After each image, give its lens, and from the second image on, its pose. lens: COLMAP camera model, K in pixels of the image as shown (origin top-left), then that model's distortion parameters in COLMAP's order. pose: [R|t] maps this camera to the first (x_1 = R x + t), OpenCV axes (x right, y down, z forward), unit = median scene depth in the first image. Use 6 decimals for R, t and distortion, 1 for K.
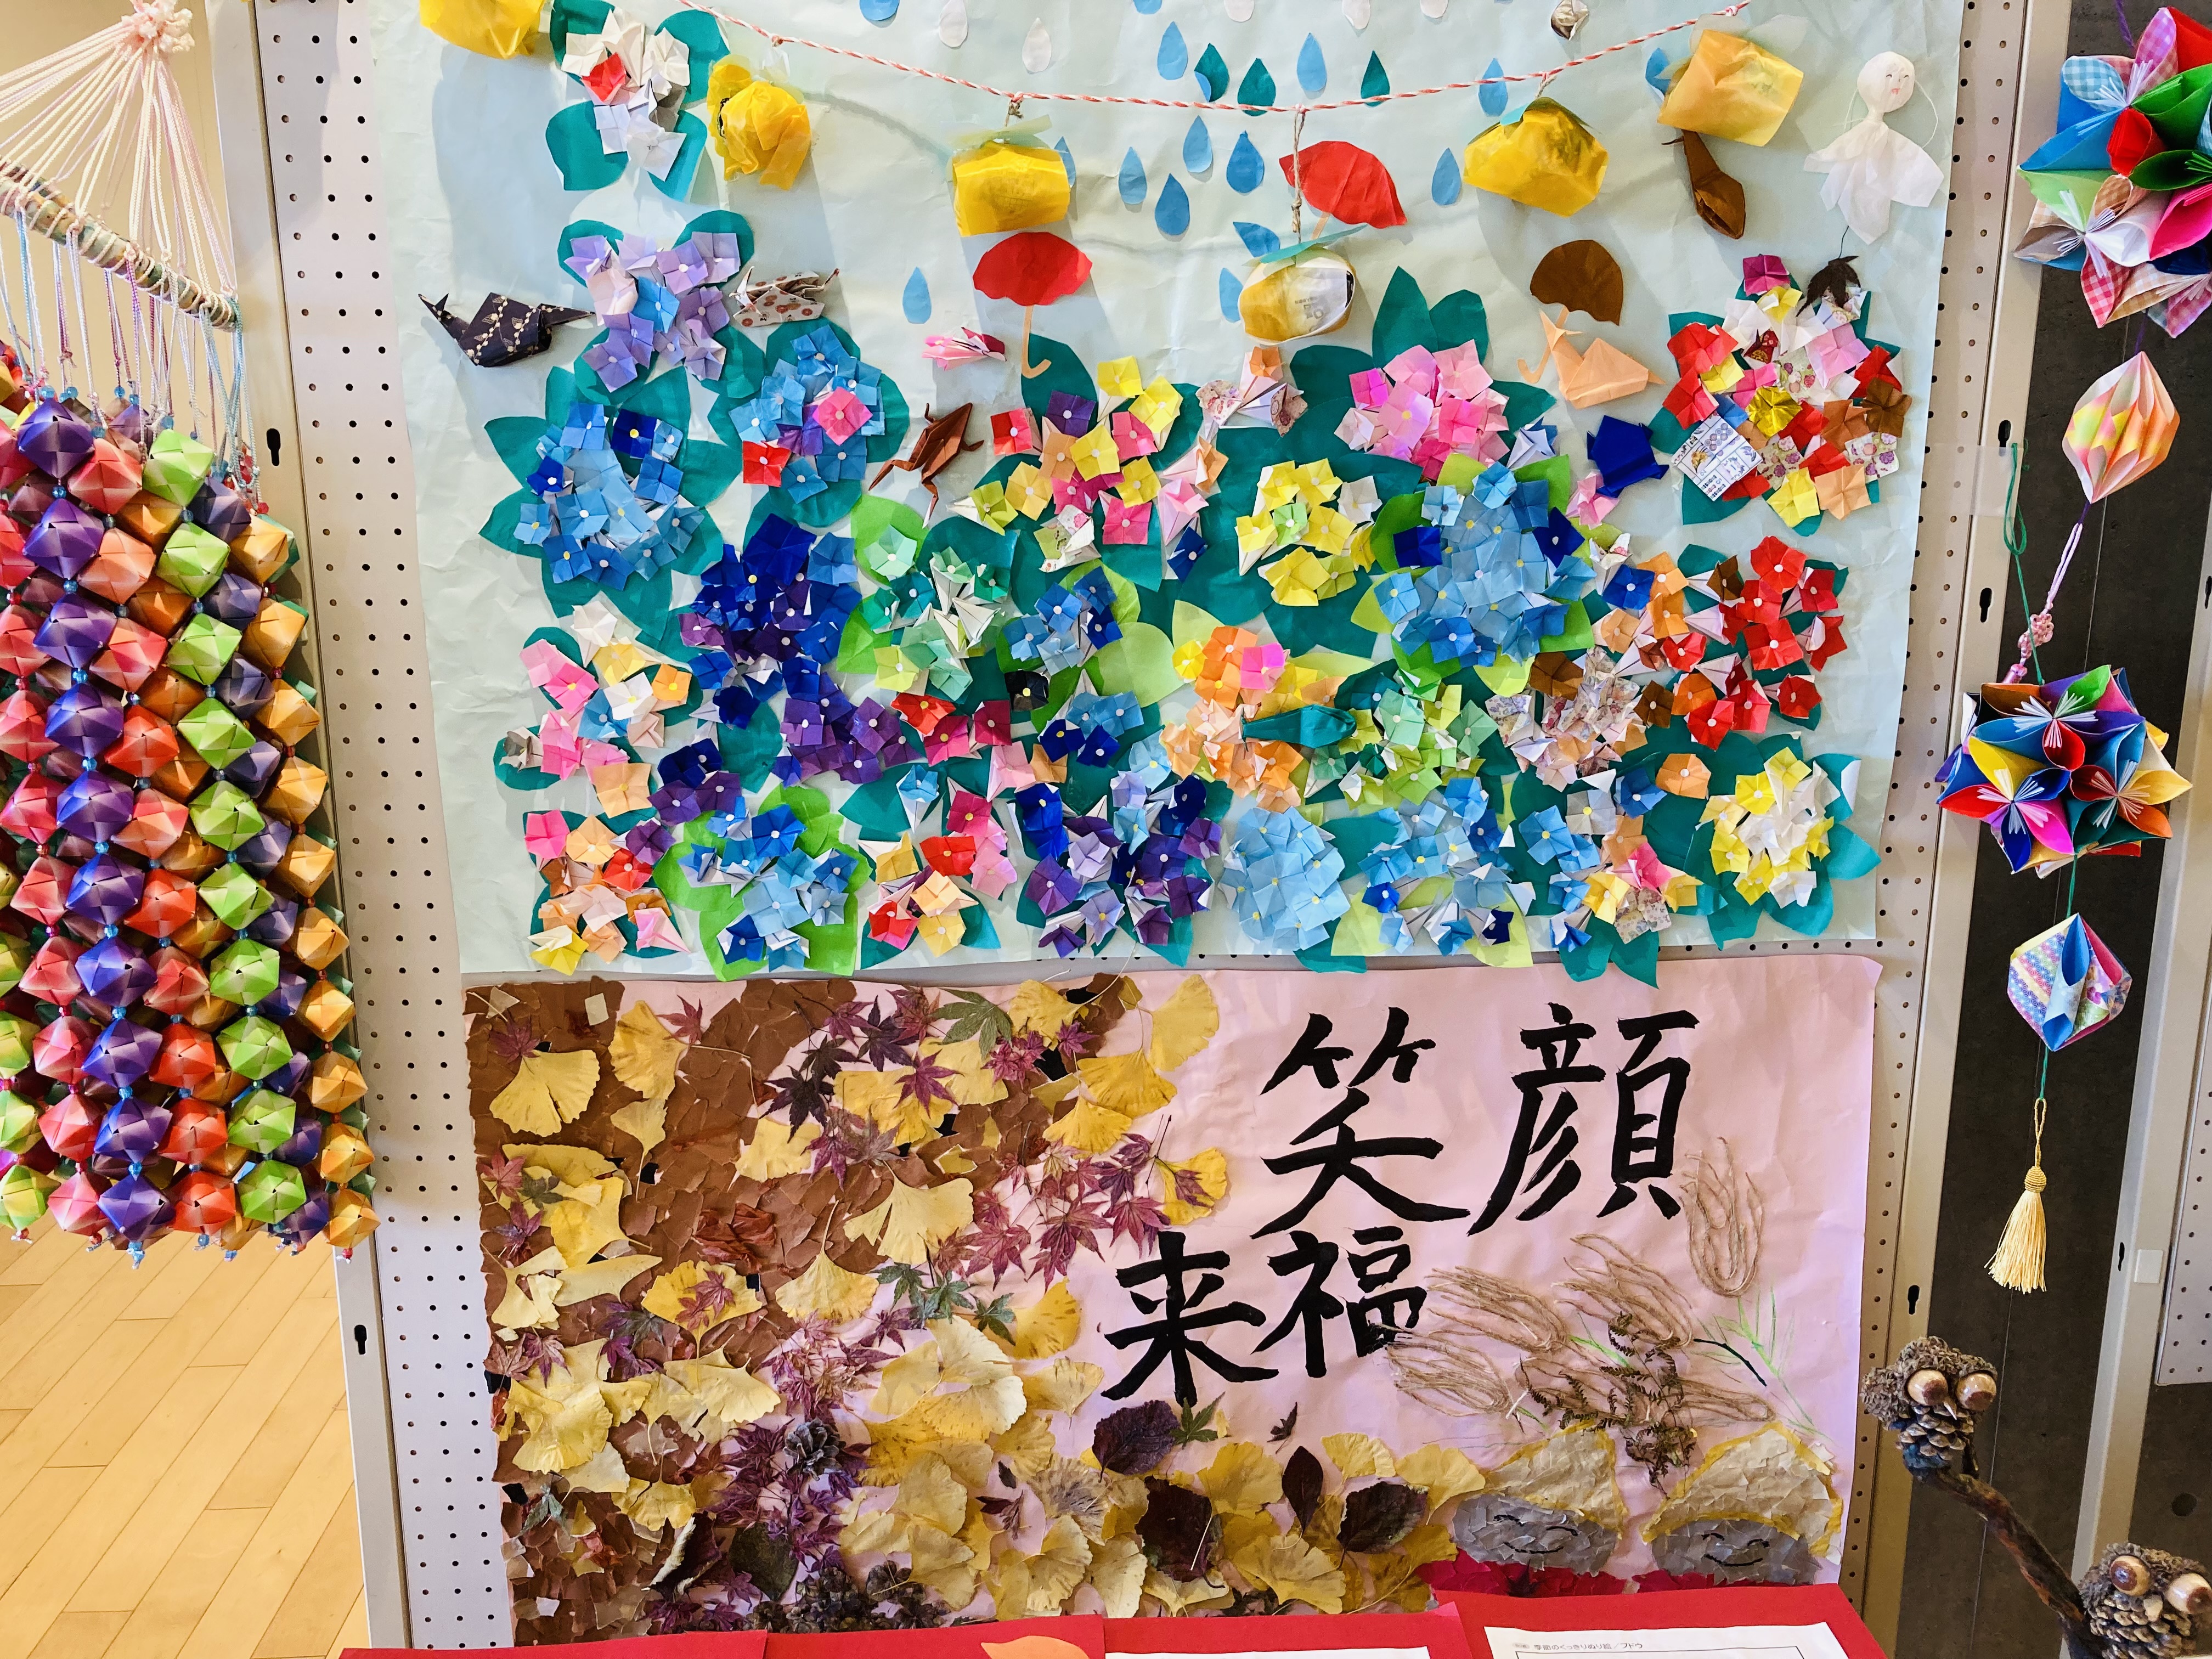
lens RADIAL K [[1964.4, 0, 1125.0], [0, 1964.4, 820.2], [0, 0, 1]] dist [0.043621, -0.049687]
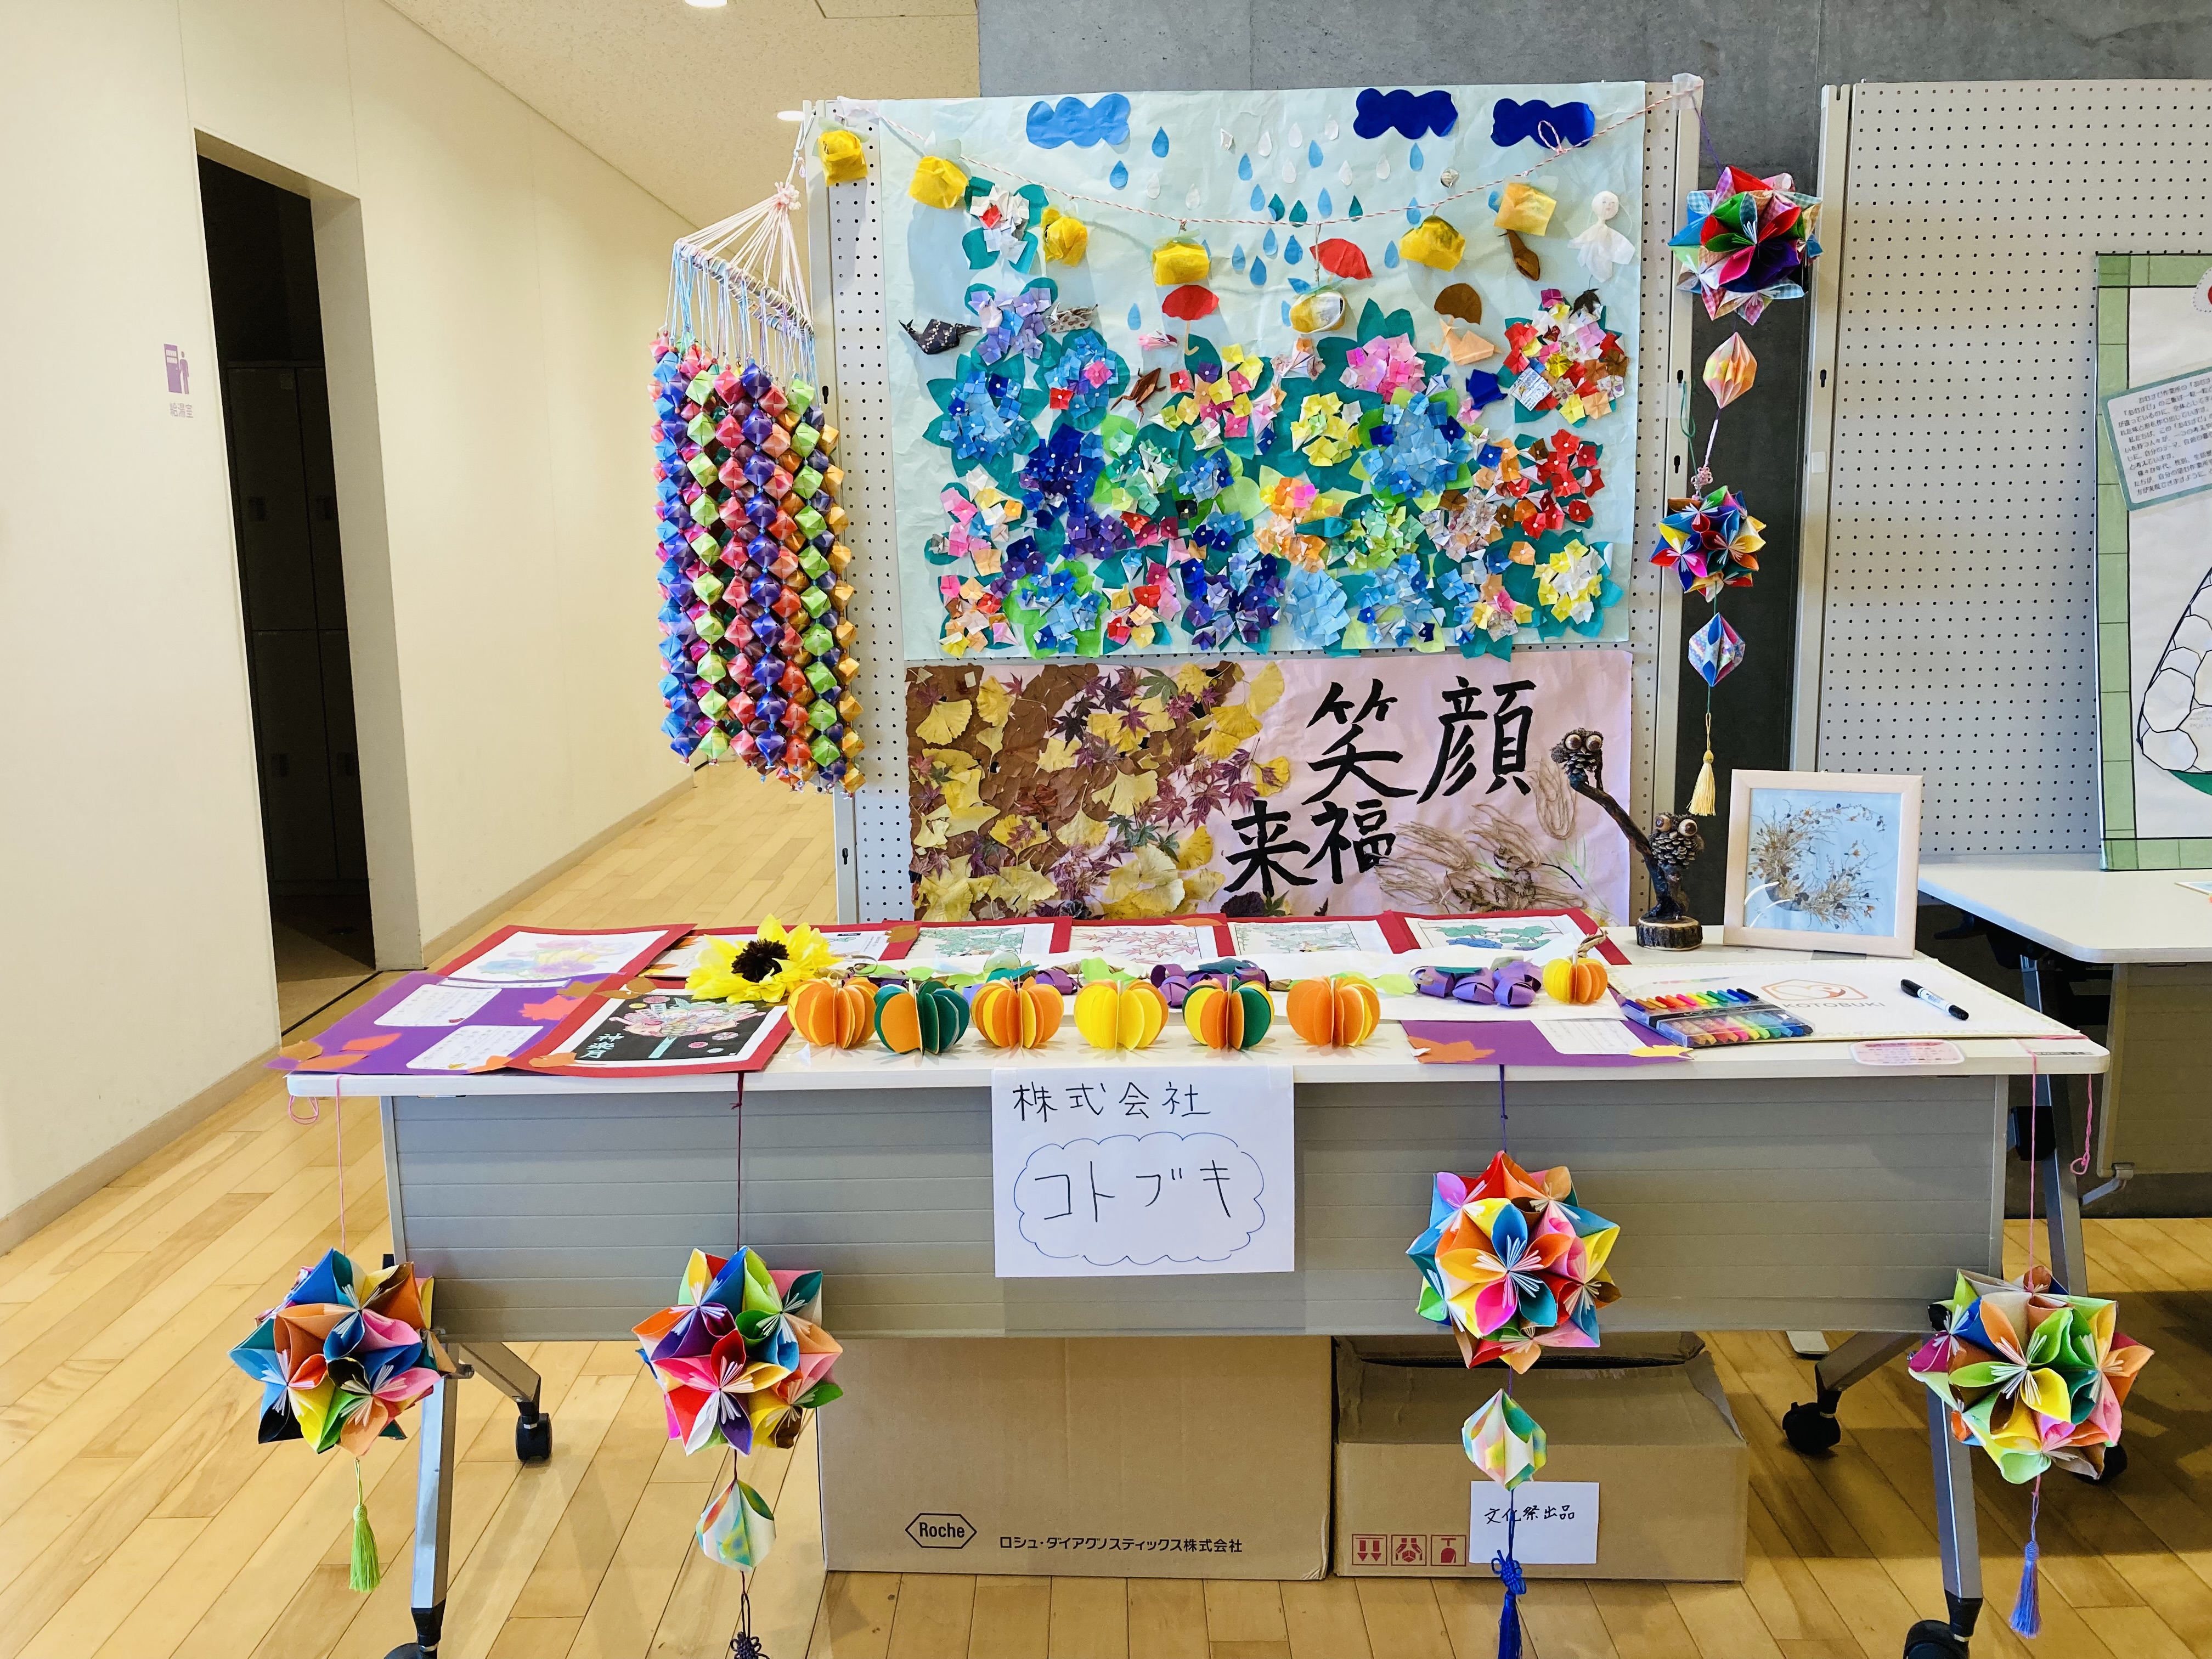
lens RADIAL K [[1964.4, 0, 1106.5], [0, 1964.4, 841.3], [0, 0, 1]] dist [0.043621, -0.049687]
pose [[0.997903, -0.003983, -0.064598, -0.003209], [0.000187, 0.998278, -0.058663, 0.388847], [0.064720, 0.058528, 0.996186, -0.988491]]
